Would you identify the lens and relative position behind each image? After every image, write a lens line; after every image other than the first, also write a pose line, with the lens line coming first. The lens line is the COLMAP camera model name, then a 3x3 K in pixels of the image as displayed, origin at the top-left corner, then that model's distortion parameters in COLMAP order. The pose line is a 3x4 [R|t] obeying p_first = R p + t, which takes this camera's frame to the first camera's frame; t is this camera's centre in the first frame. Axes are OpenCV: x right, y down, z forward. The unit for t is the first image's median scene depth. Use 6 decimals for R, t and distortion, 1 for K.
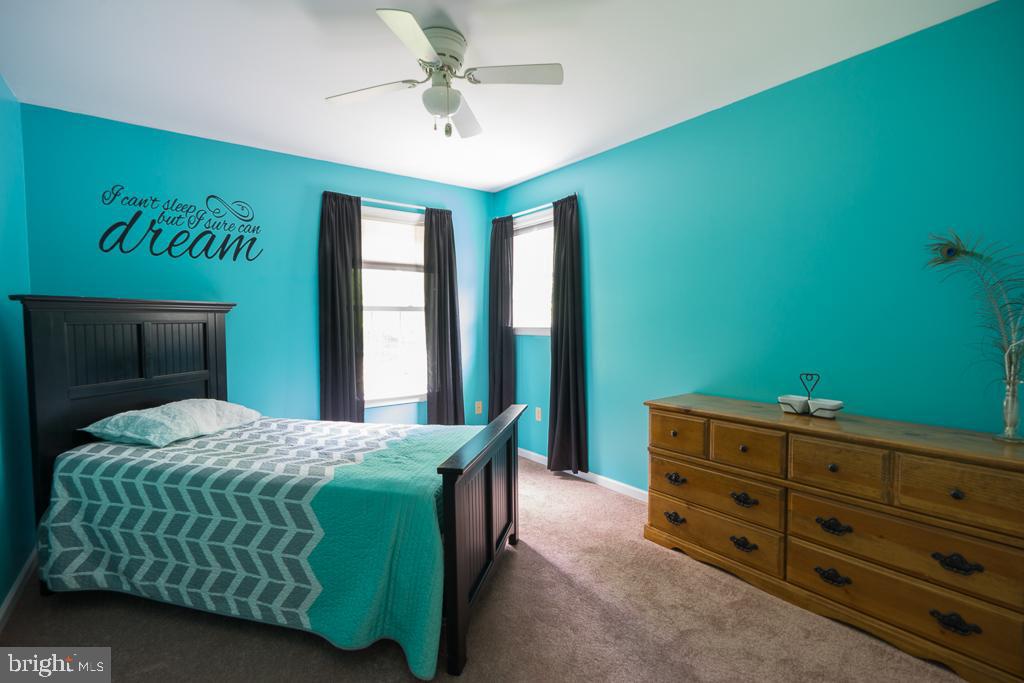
lens RADIAL K [[459.0, 0, 512.0], [0, 459.0, 341.5], [0, 0, 1]] dist [-0.022410, 0.012698]
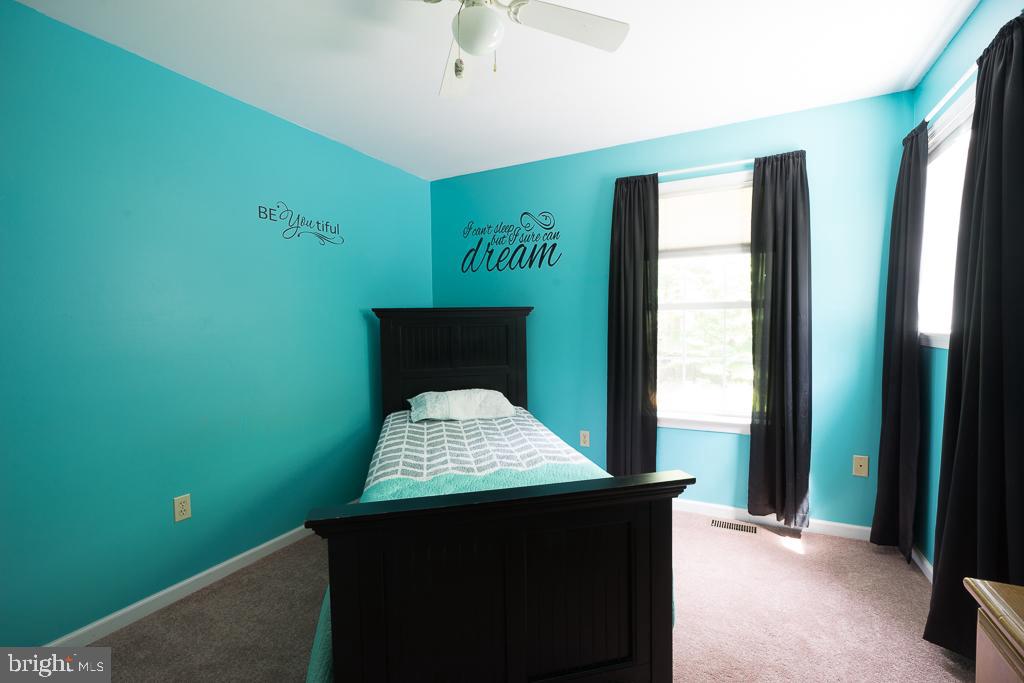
lens RADIAL K [[459.0, 0, 512.0], [0, 459.0, 341.5], [0, 0, 1]] dist [-0.022410, 0.012698]
pose [[0.436724, 0.041780, -0.898625, 0.359462], [-0.026175, 0.999088, 0.033730, -0.036023], [0.899215, 0.008791, 0.437419, 0.461664]]
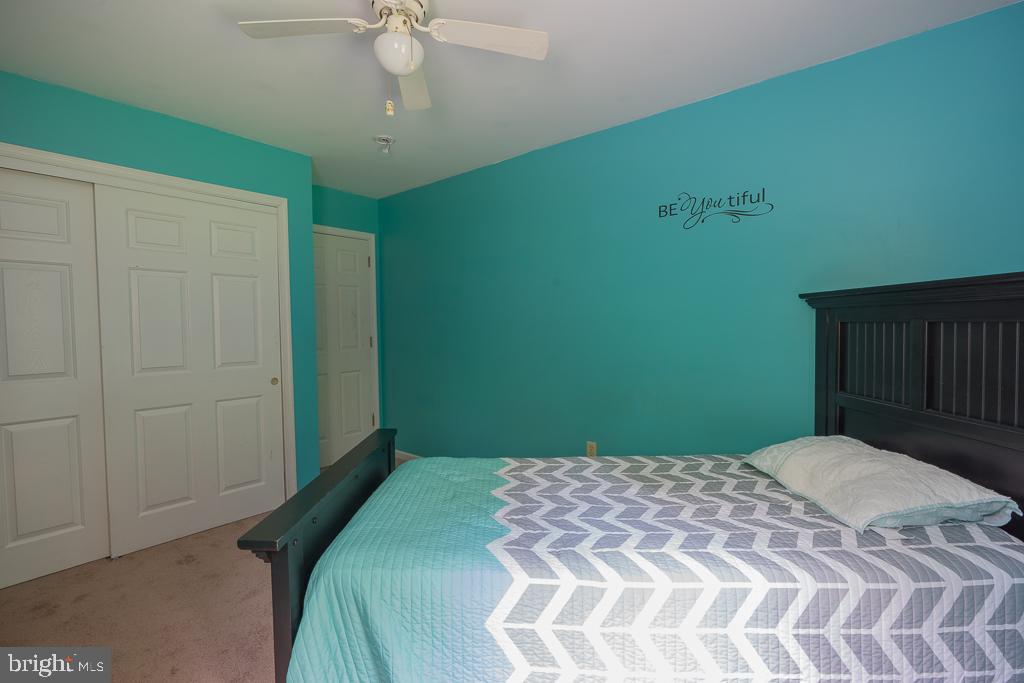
lens RADIAL K [[459.0, 0, 512.0], [0, 459.0, 341.5], [0, 0, 1]] dist [-0.022410, 0.012698]
pose [[-0.977448, 0.024658, -0.209730, -0.103406], [0.007512, 0.996591, 0.082159, -0.055695], [0.211041, 0.078731, -0.974301, 1.194312]]
